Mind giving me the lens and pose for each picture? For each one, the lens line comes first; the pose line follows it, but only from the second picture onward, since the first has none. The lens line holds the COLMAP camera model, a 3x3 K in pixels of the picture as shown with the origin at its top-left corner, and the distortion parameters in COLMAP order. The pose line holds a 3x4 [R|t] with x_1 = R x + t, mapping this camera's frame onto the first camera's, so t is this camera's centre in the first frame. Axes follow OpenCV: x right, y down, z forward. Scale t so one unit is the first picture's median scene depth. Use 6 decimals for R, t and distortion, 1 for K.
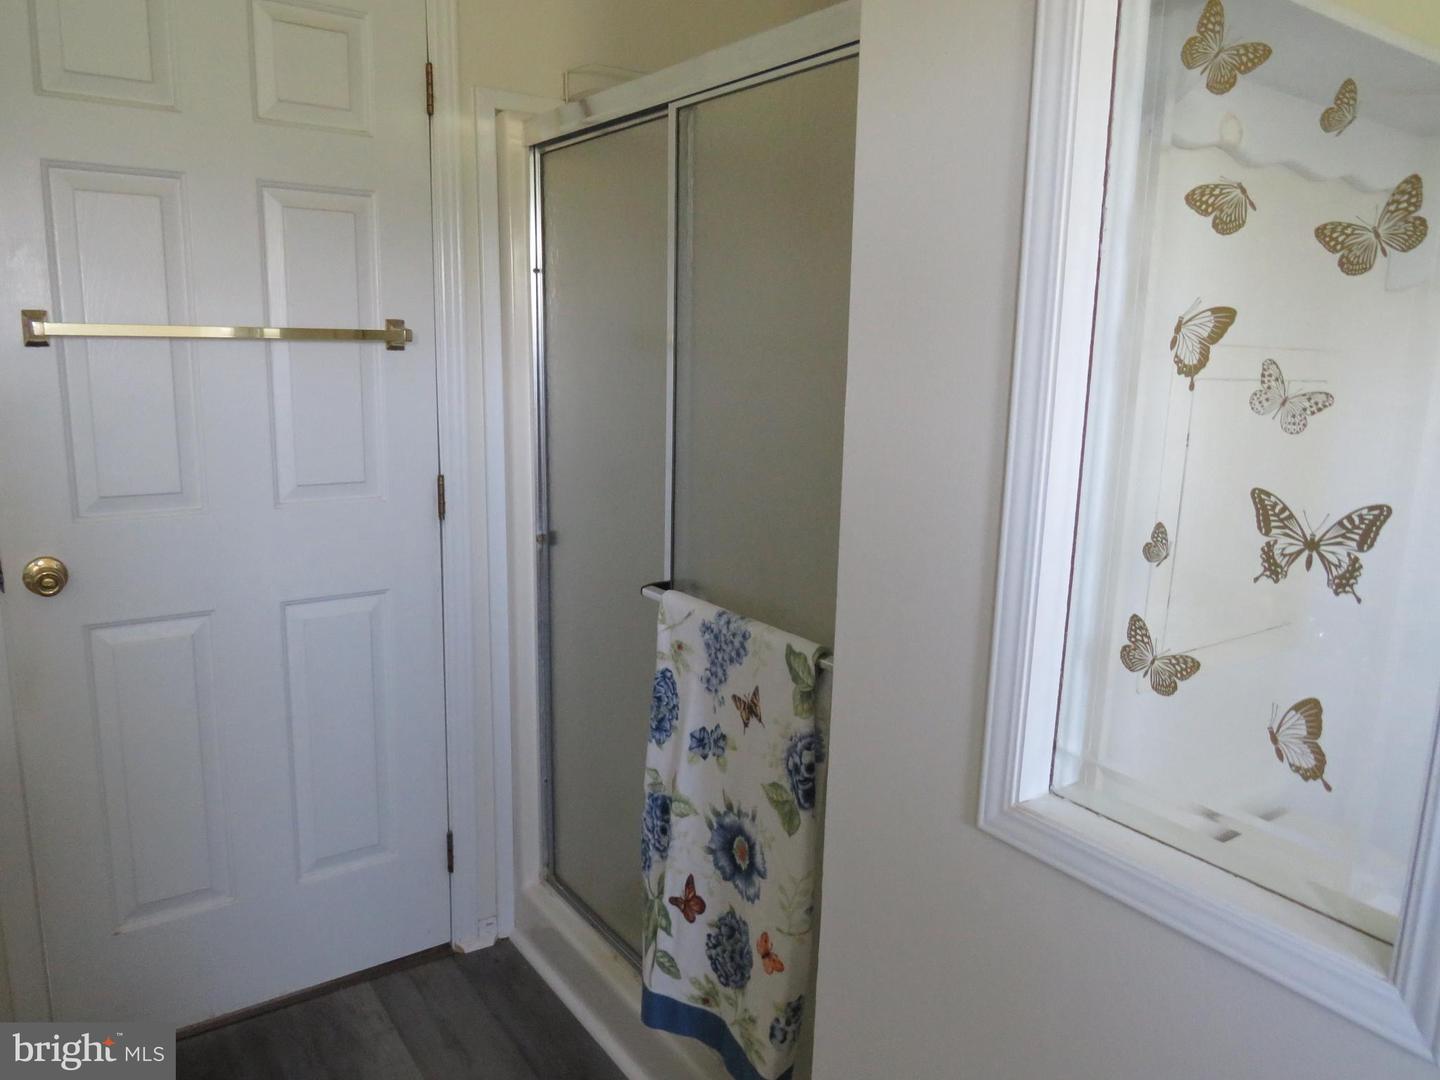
lens RADIAL K [[1029.0, 0, 719.4], [0, 1029.0, 546.0], [0, 0, 1]] dist [-0.029006, -0.005206]
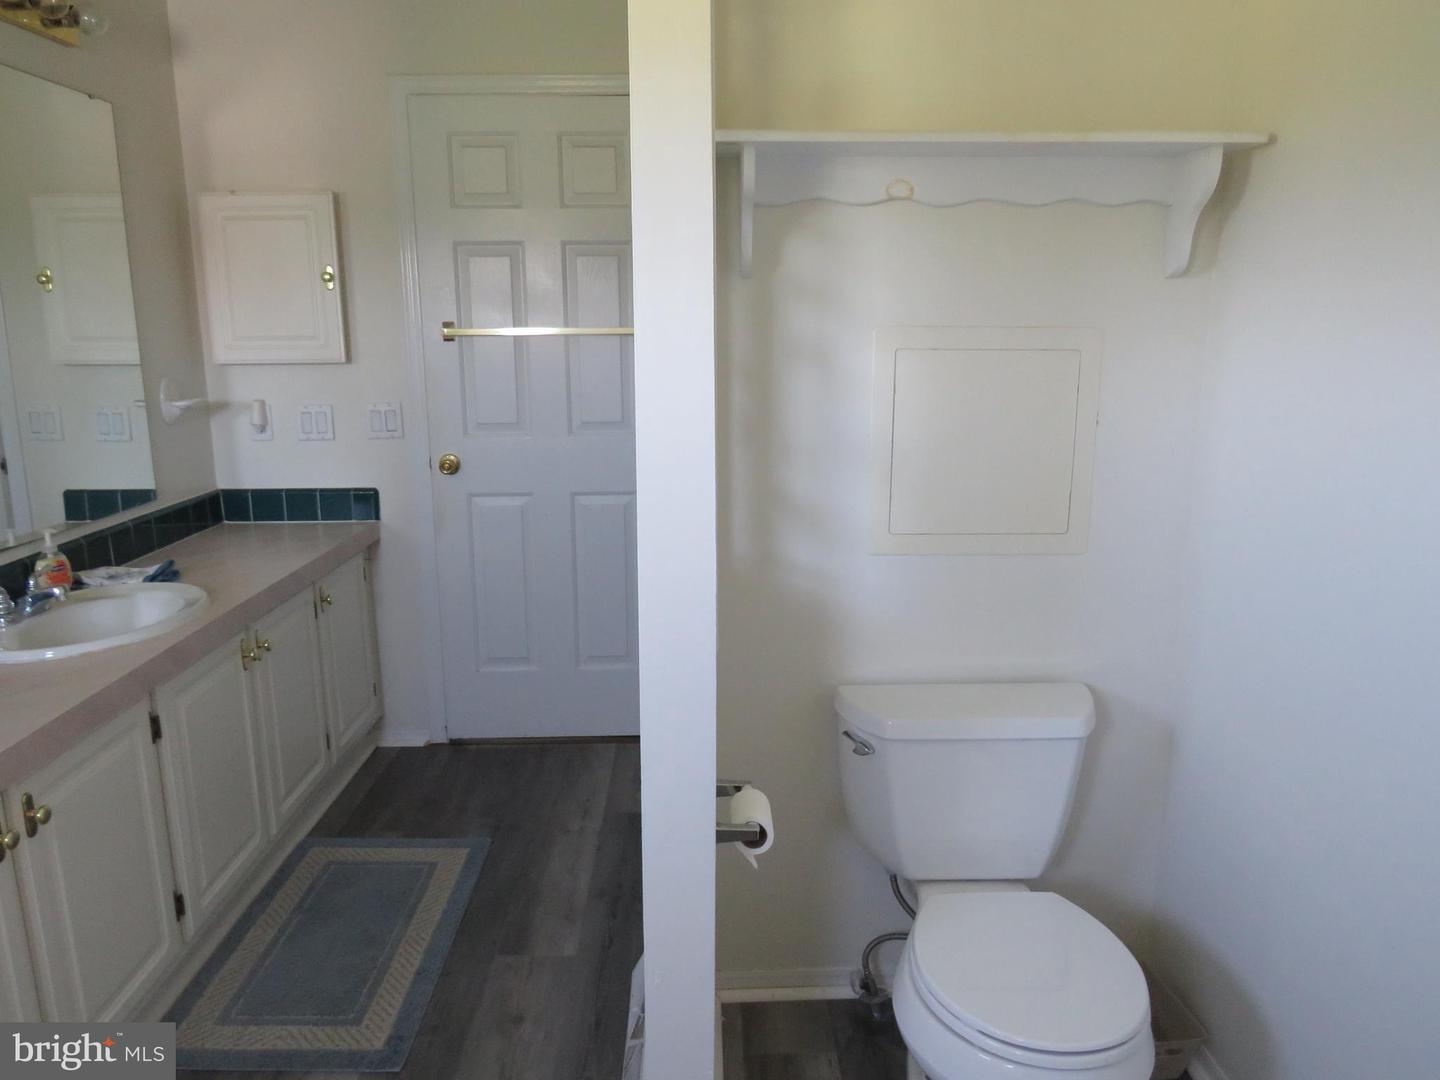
lens RADIAL K [[1029.0, 0, 718.4], [0, 1029.0, 538.0], [0, 0, 1]] dist [-0.029006, -0.005206]
pose [[0.837849, 0.082954, -0.539563, 0.772489], [-0.078061, 0.996436, 0.031979, 0.064664], [0.540292, 0.015325, 0.841338, -0.314159]]
